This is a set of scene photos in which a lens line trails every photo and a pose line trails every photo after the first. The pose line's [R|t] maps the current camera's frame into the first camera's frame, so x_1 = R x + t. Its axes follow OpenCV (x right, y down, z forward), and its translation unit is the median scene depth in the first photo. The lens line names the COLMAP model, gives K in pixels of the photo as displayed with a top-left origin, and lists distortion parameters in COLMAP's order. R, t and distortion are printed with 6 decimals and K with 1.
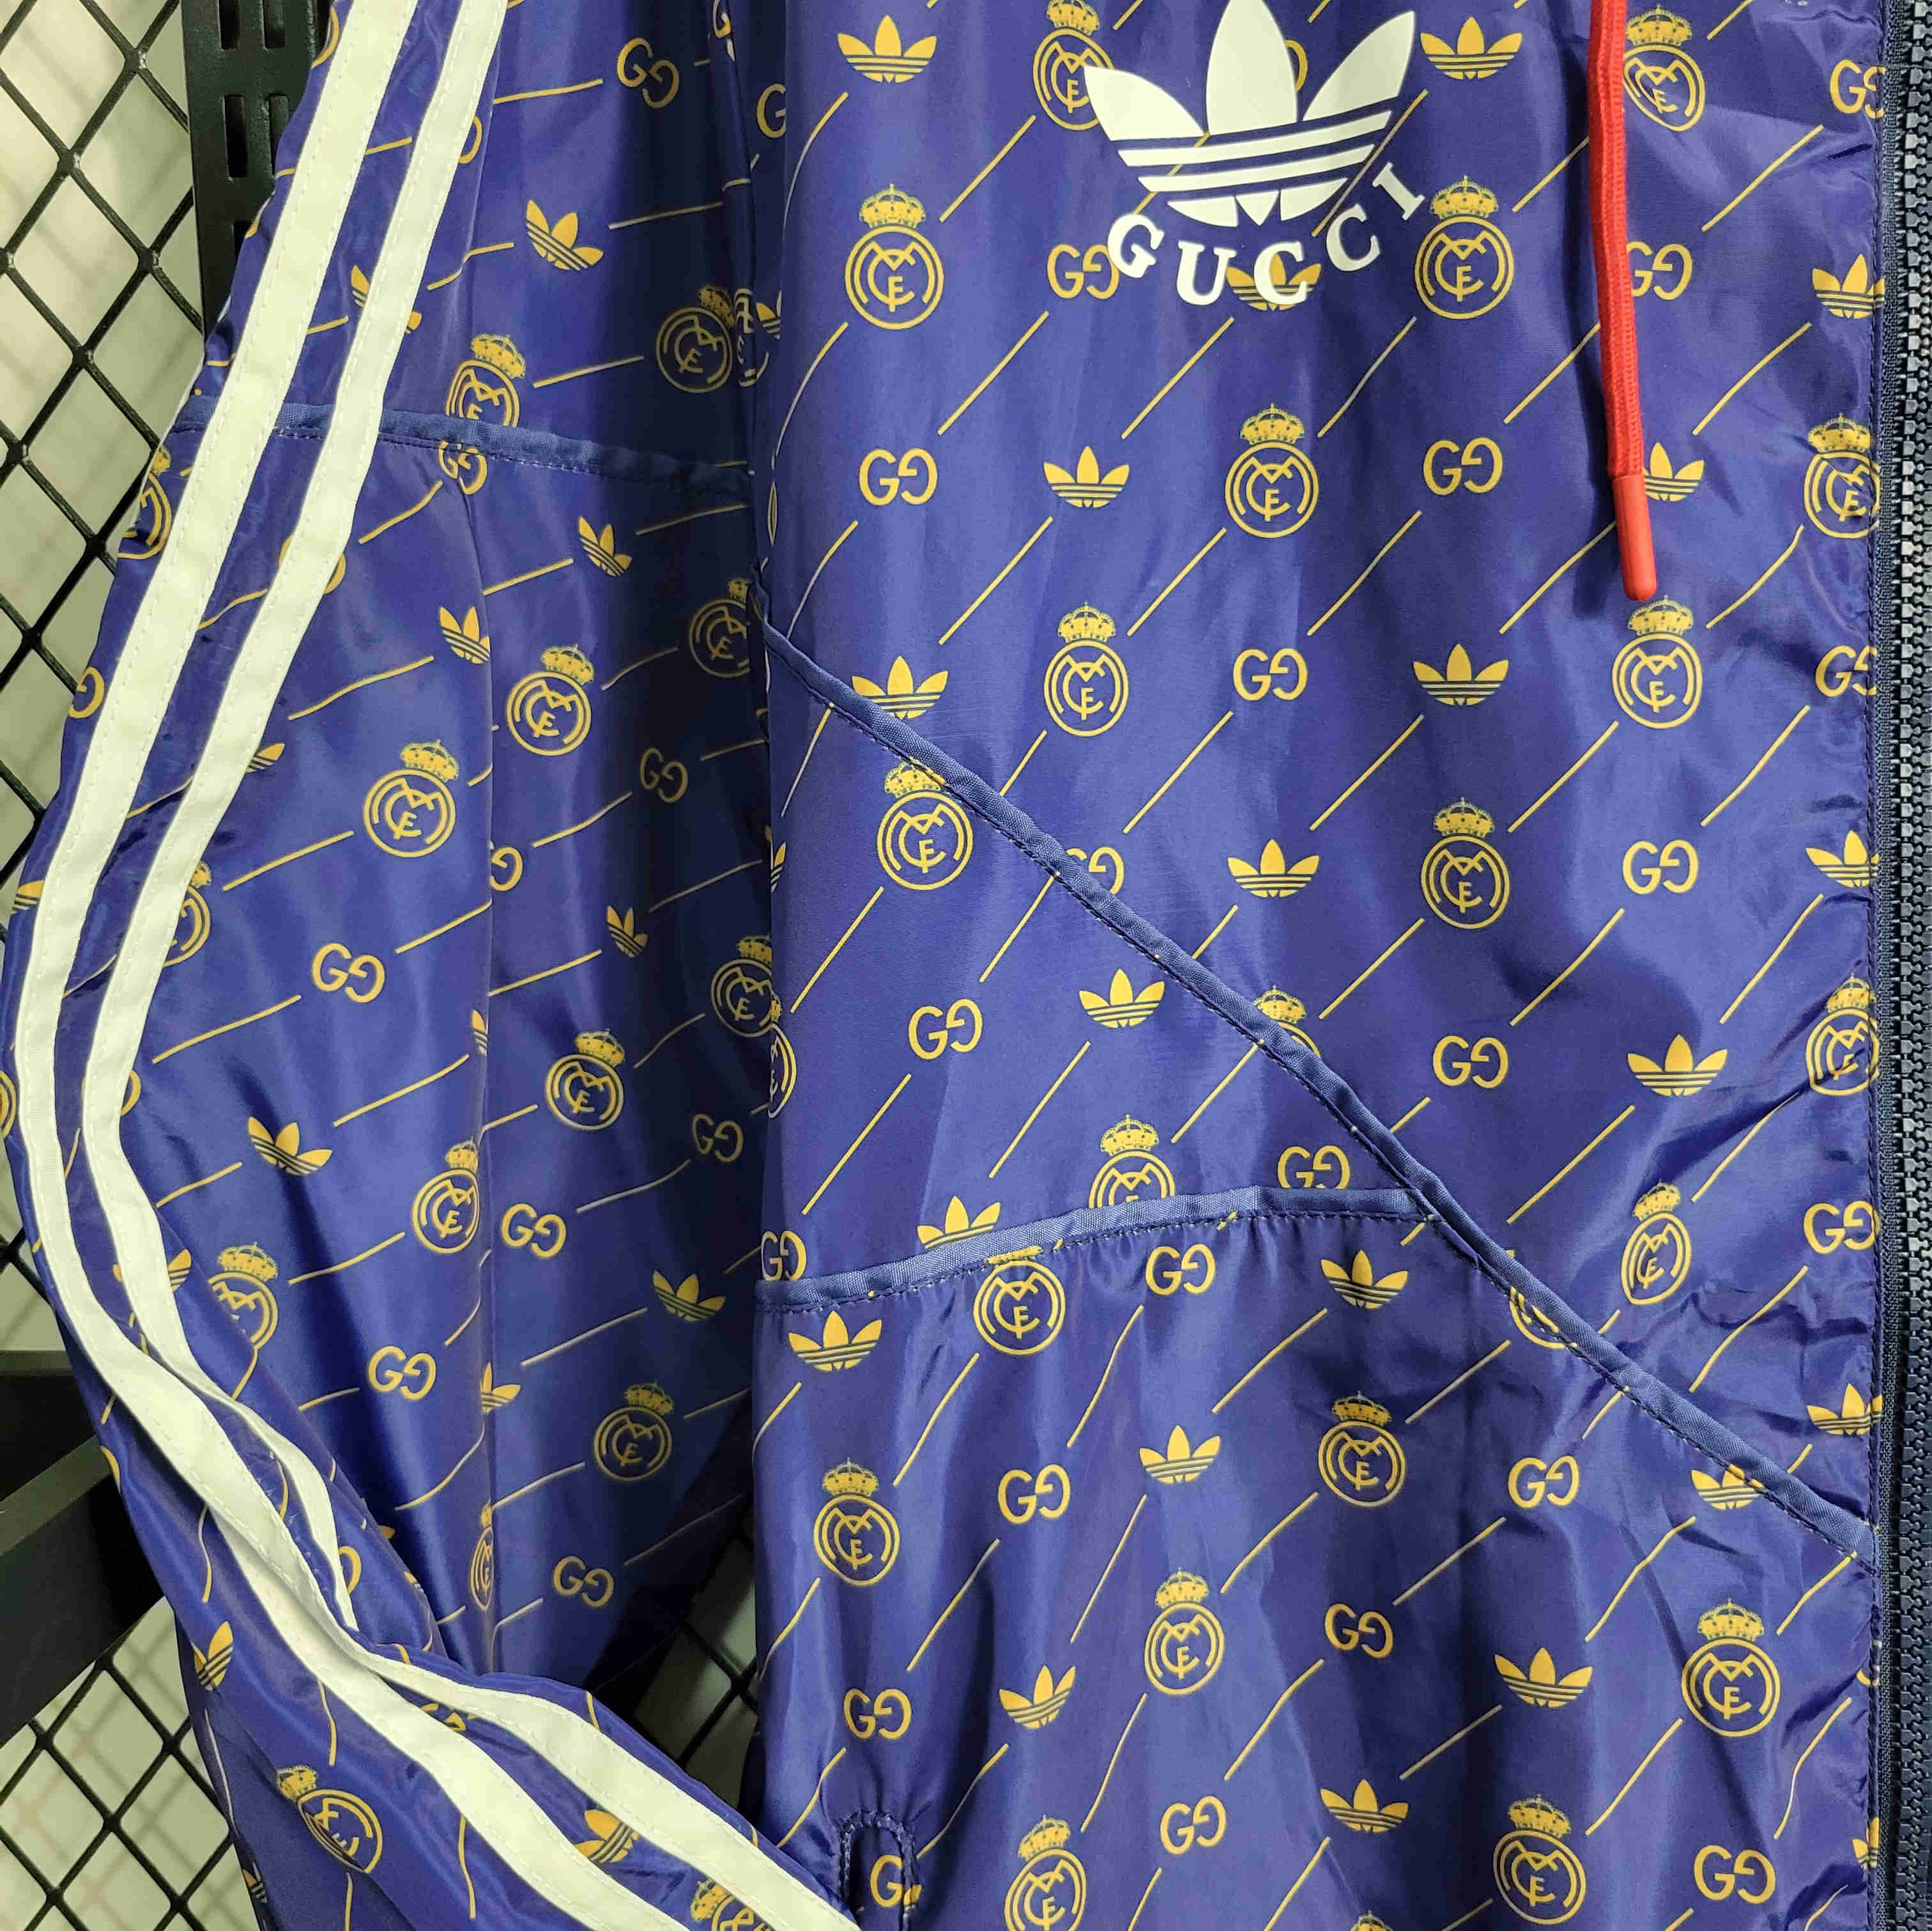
lens RADIAL K [[2004.6, 0, 944.4], [0, 2004.6, 970.1], [0, 0, 1]] dist [0.001524, 0.006205]
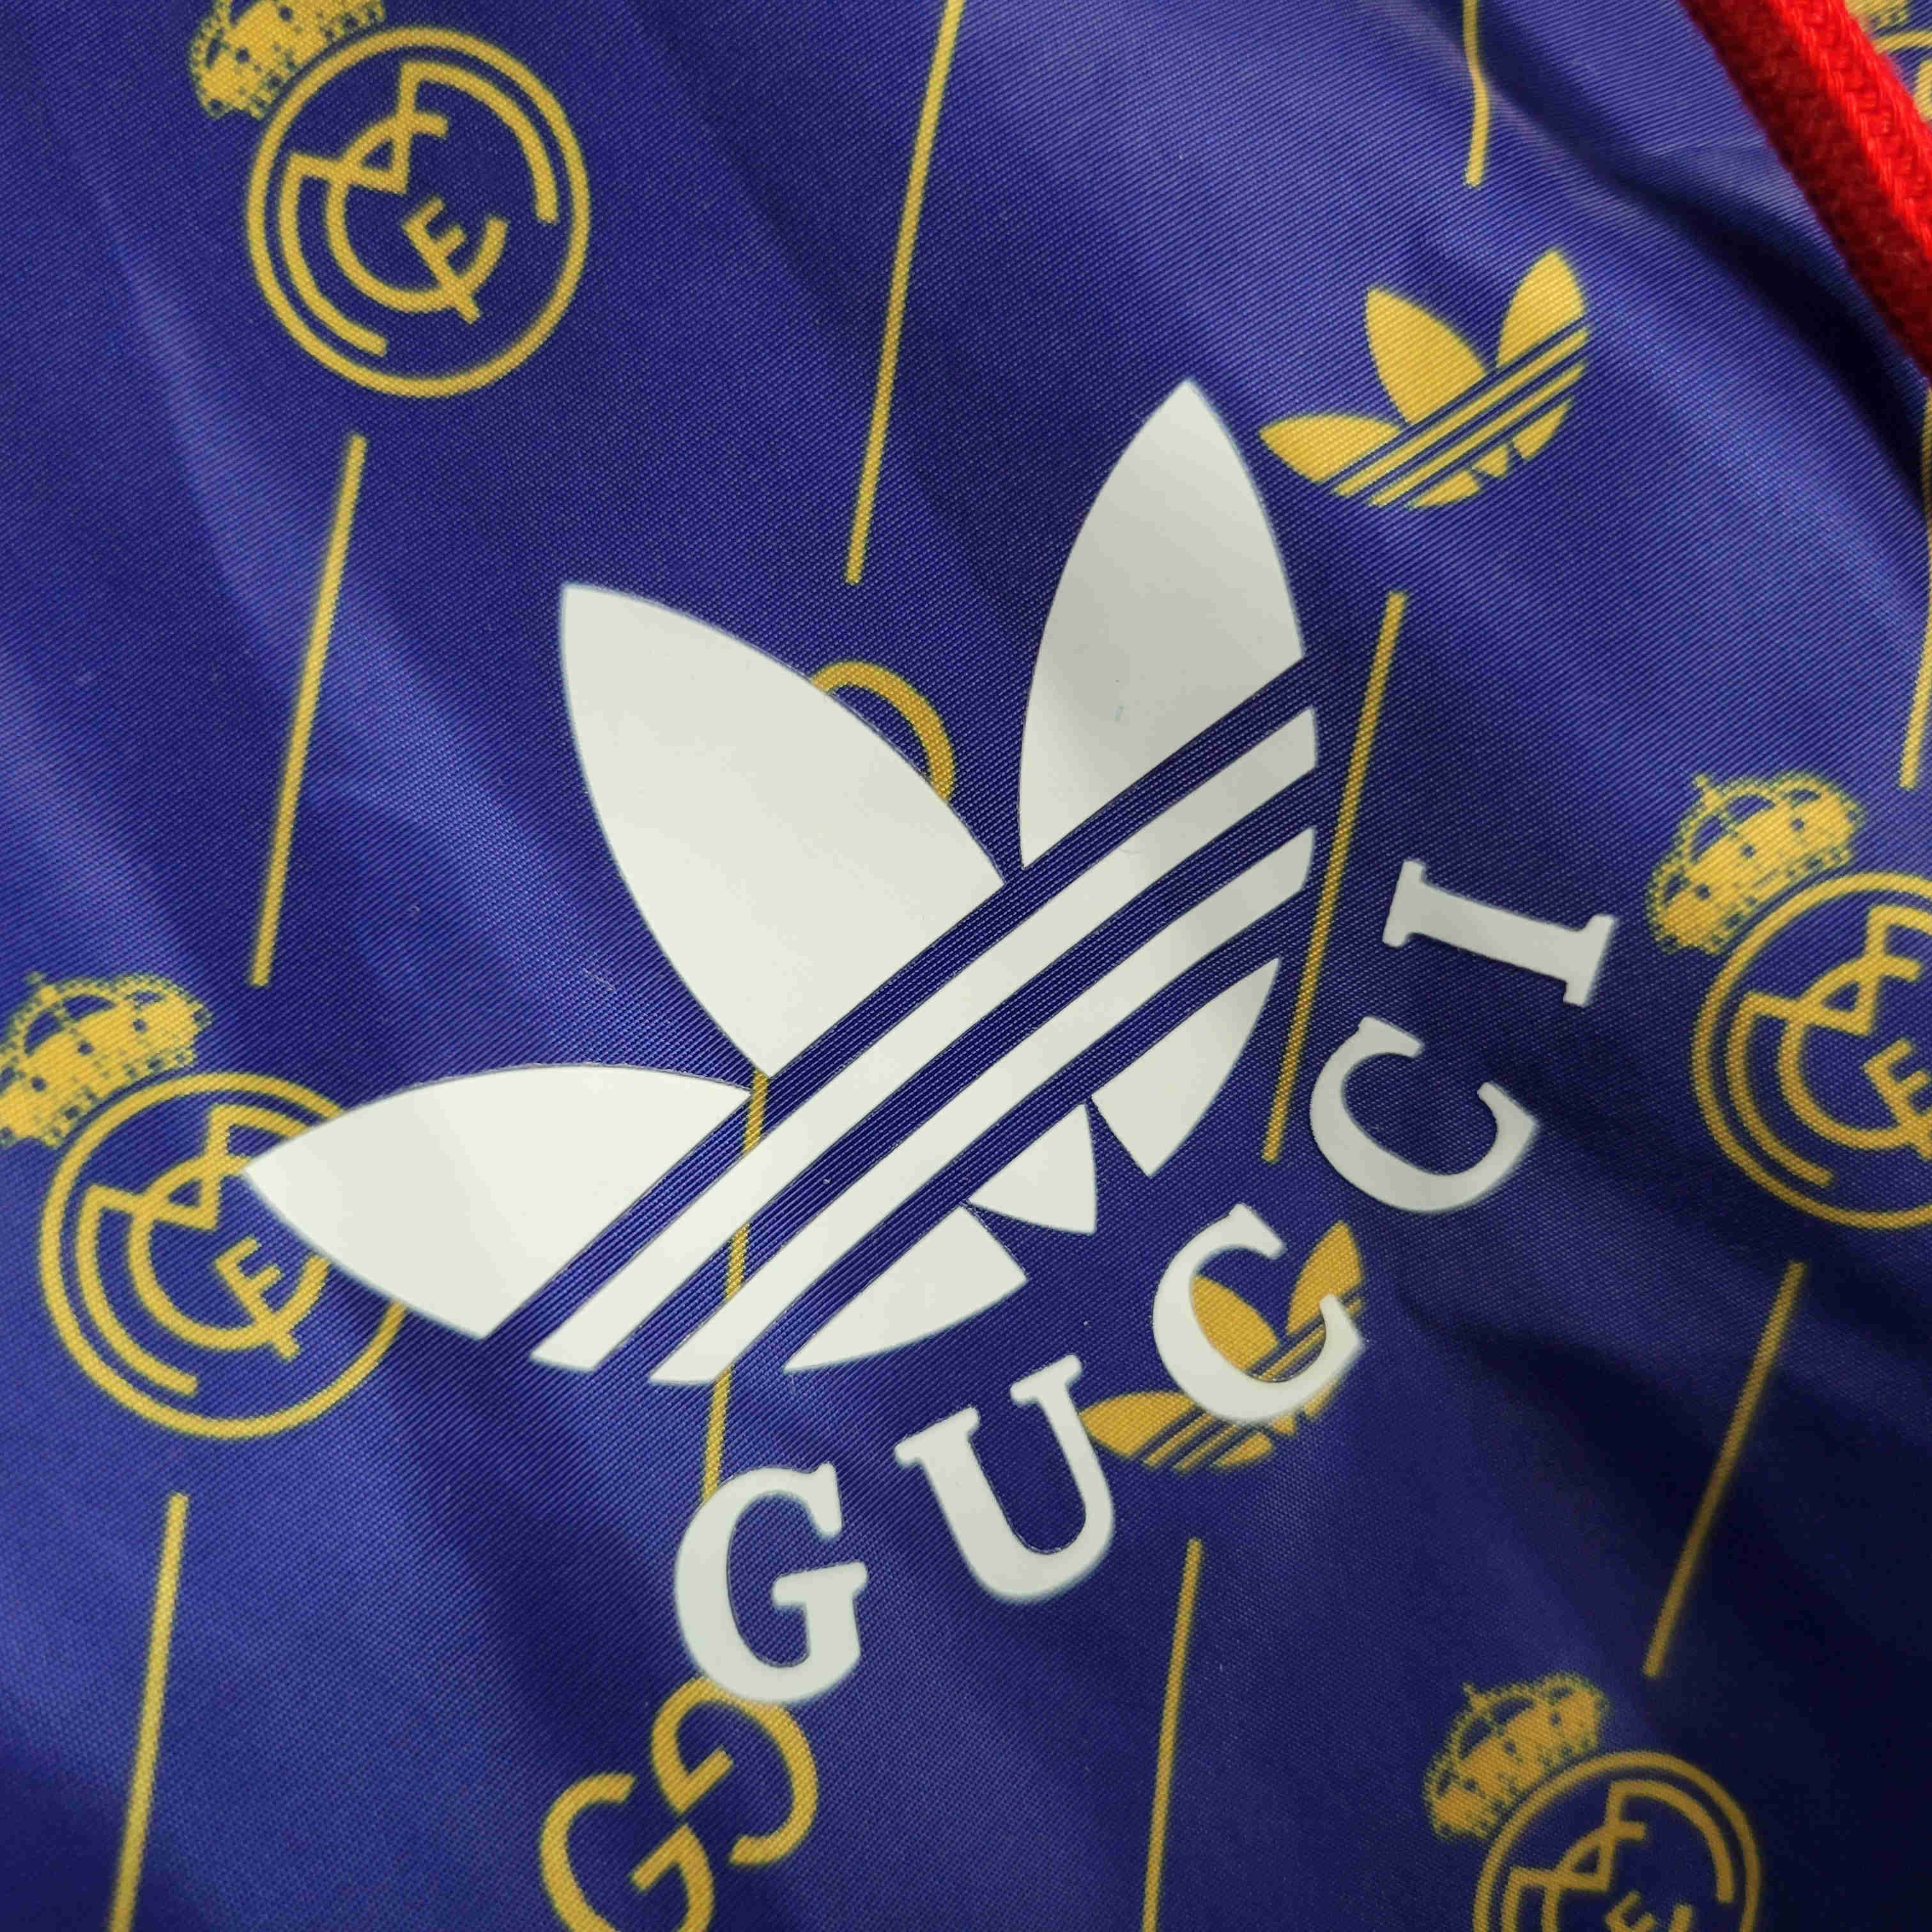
lens RADIAL K [[2198.7, 0, 966.0], [0, 2198.7, 966.0], [0, 0, 1]] dist [-0.073536, 0.000585]
pose [[0.810410, -0.561373, 0.167619, 0.112108], [0.574741, 0.817275, -0.041645, -0.399317], [-0.113612, 0.130087, 0.984972, 0.693315]]
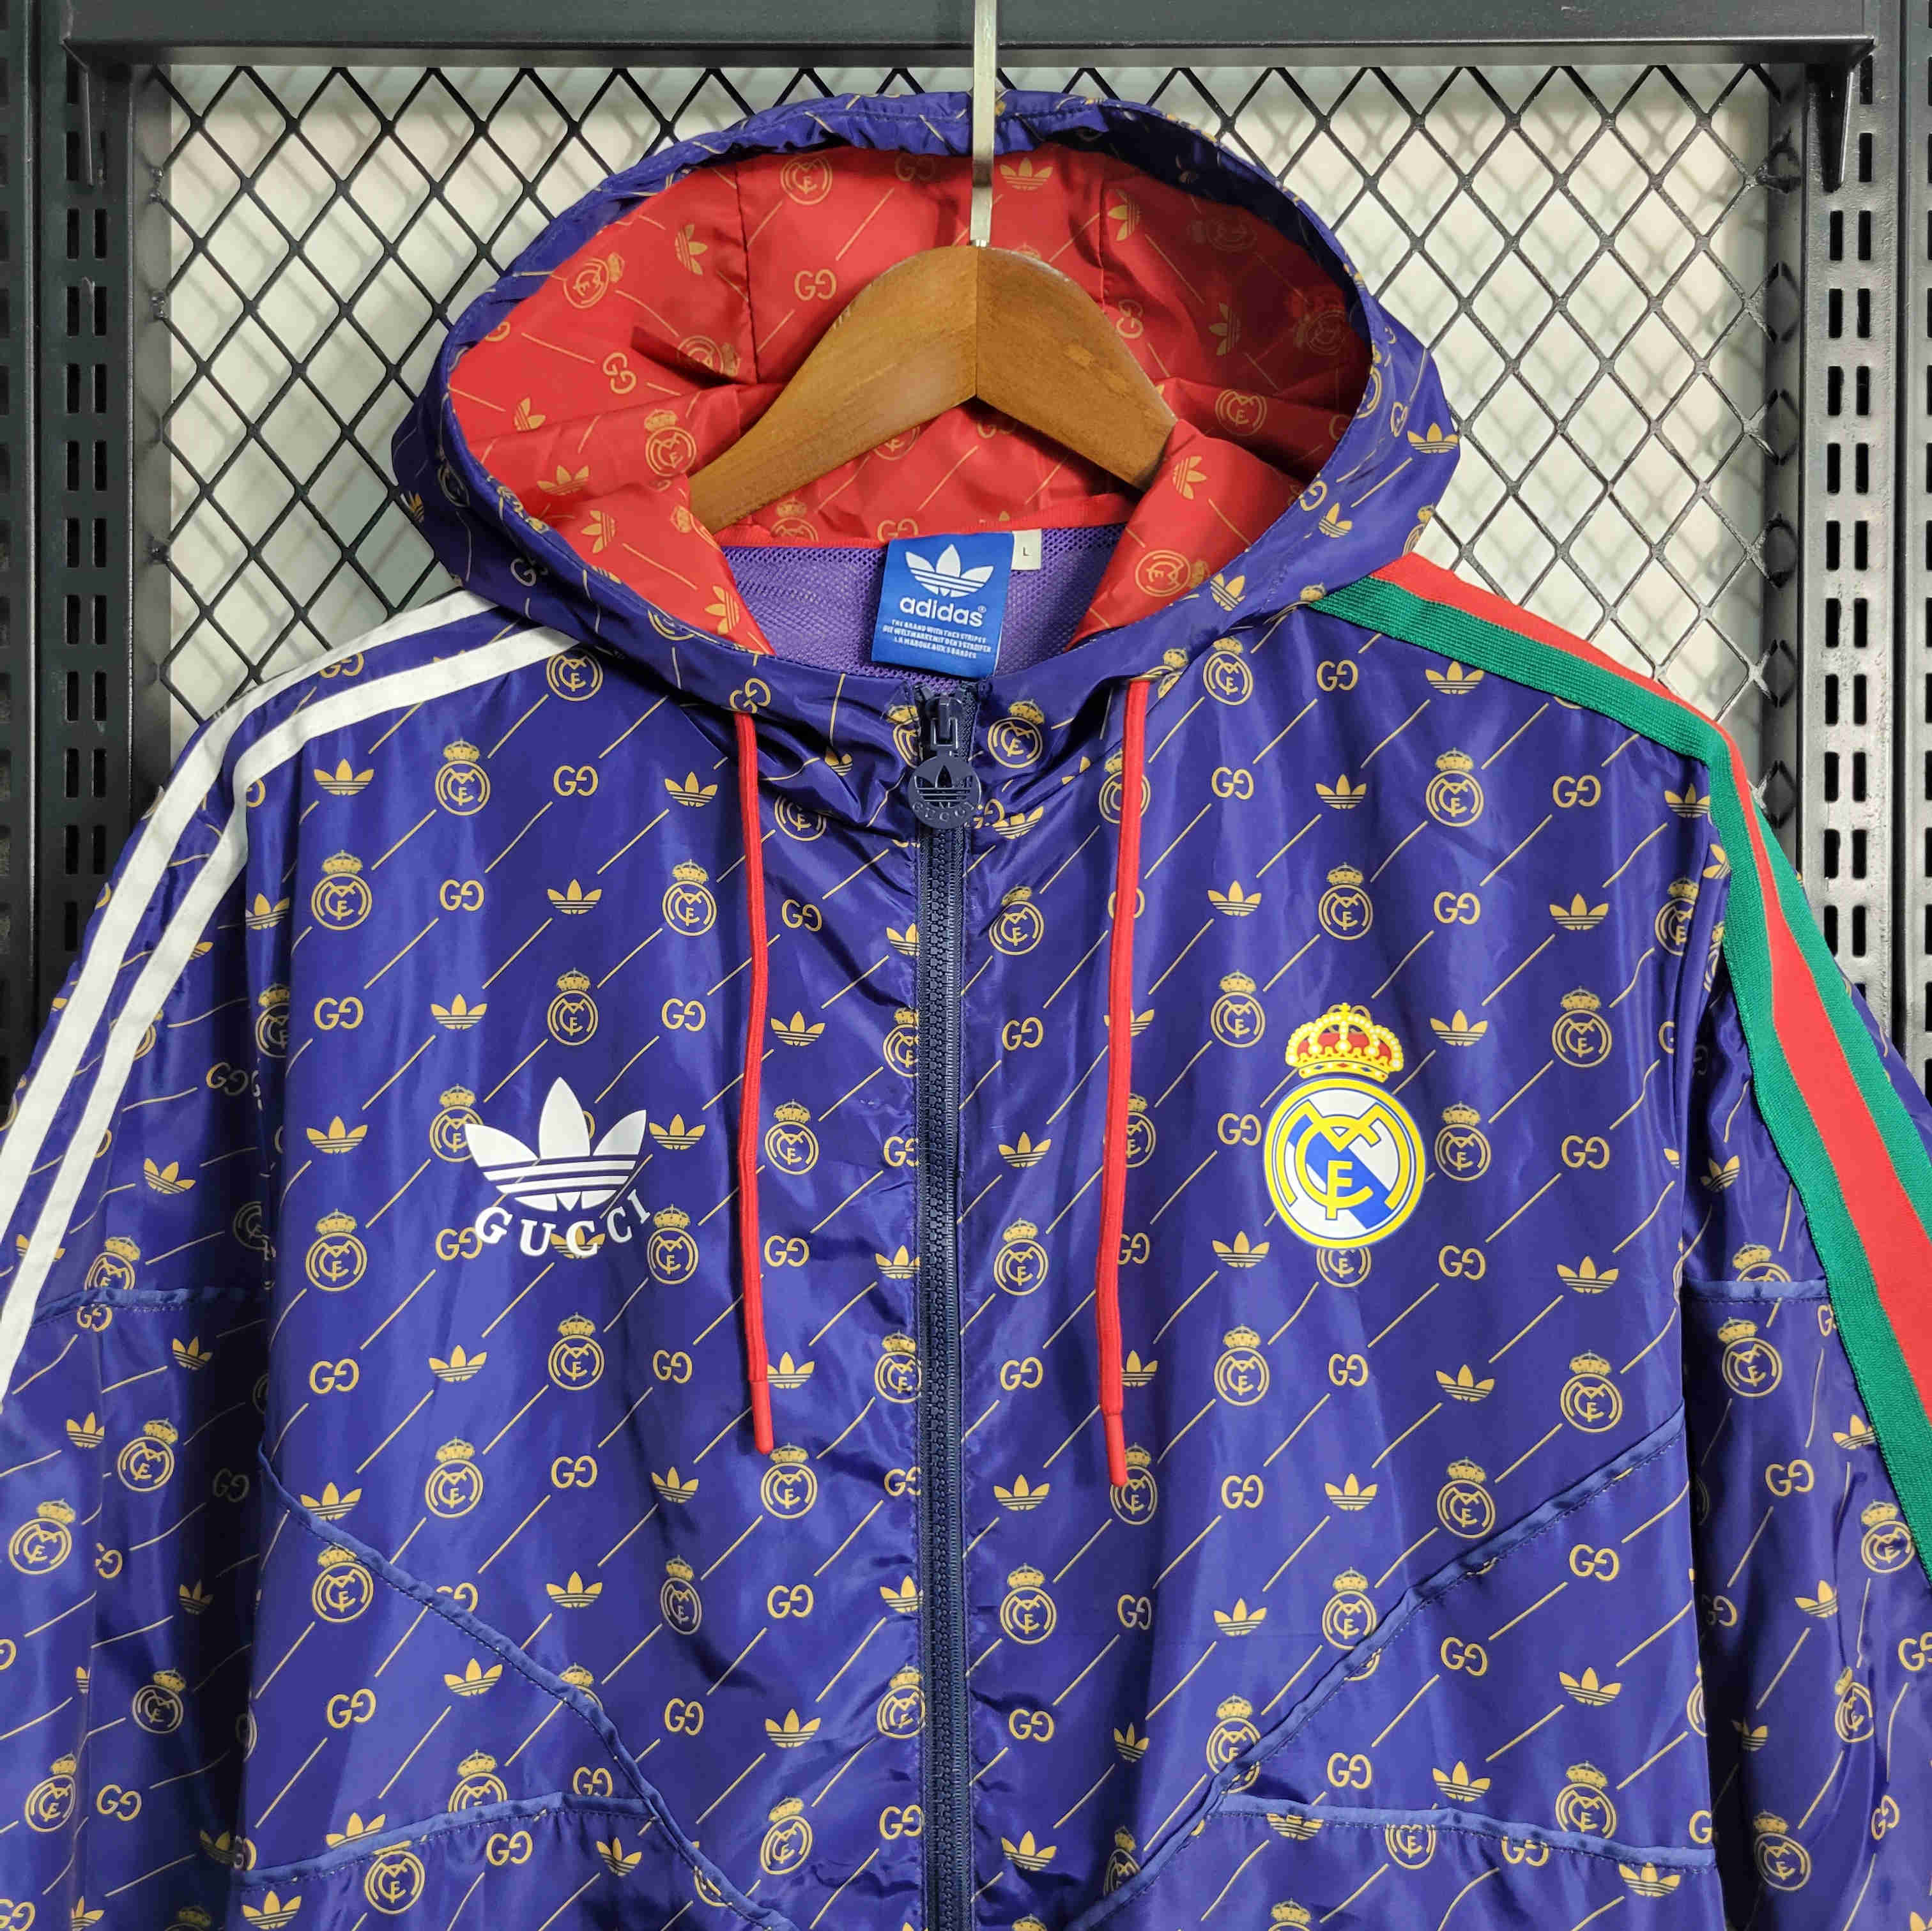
lens RADIAL K [[1947.3, 0, 966.0], [0, 1947.3, 955.4], [0, 0, 1]] dist [0.016494, -0.001193]
pose [[0.997160, 0.019499, 0.072748, 0.369668], [-0.008943, 0.989726, -0.142696, -0.352609], [-0.074783, 0.141641, 0.987089, -0.703757]]
